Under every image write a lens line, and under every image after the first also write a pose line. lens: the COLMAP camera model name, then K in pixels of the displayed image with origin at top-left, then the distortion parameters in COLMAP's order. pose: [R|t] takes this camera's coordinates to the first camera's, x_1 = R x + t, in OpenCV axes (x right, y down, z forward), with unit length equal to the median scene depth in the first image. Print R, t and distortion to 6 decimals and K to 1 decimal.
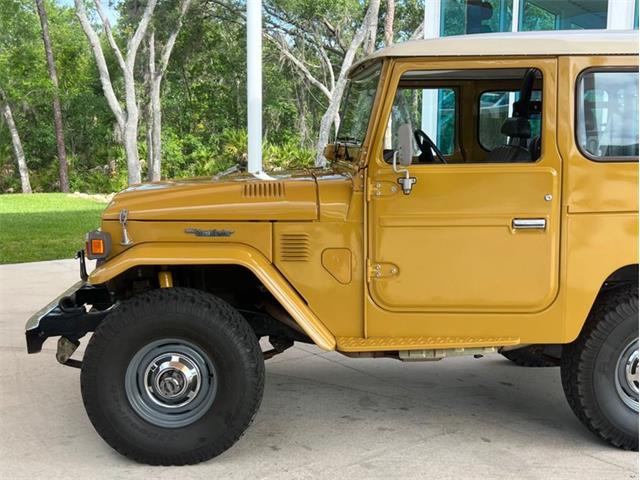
lens RADIAL K [[846.2, 0, 320.0], [0, 846.2, 240.0], [0, 0, 1]] dist [0.203074, -0.657853]
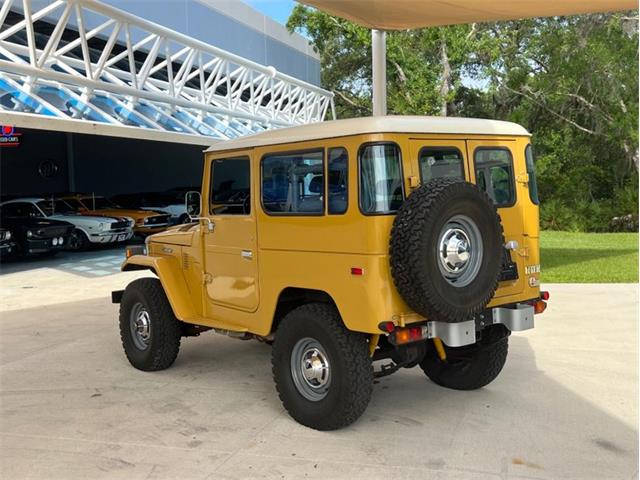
lens RADIAL K [[796.7, 0, 302.4], [0, 796.7, 249.7], [0, 0, 1]] dist [0.162327, -0.023961]
pose [[0.568055, 0.051005, -0.821409, 1.291925], [-0.090548, 0.995892, -0.000780, -0.030741], [0.817994, 0.074820, 0.570340, 0.219779]]
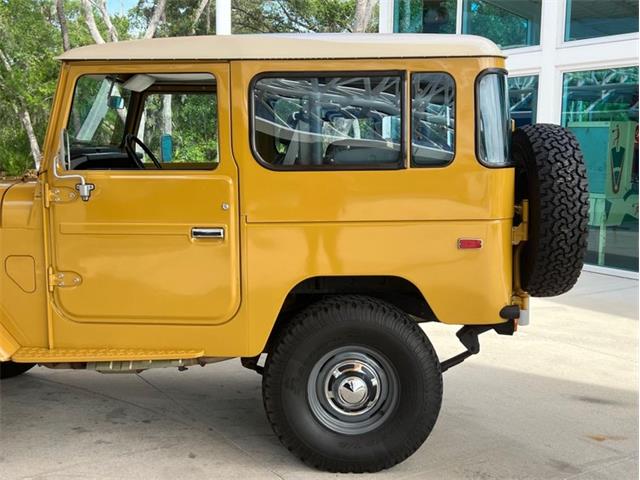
lens RADIAL K [[846.2, 0, 320.0], [0, 846.2, 240.0], [0, 0, 1]] dist [0.203074, -0.657853]
pose [[0.996140, 0.014062, -0.086650, 0.393630], [-0.014706, 0.999869, -0.006791, -0.005761], [0.086543, 0.008039, 0.996216, 0.042993]]
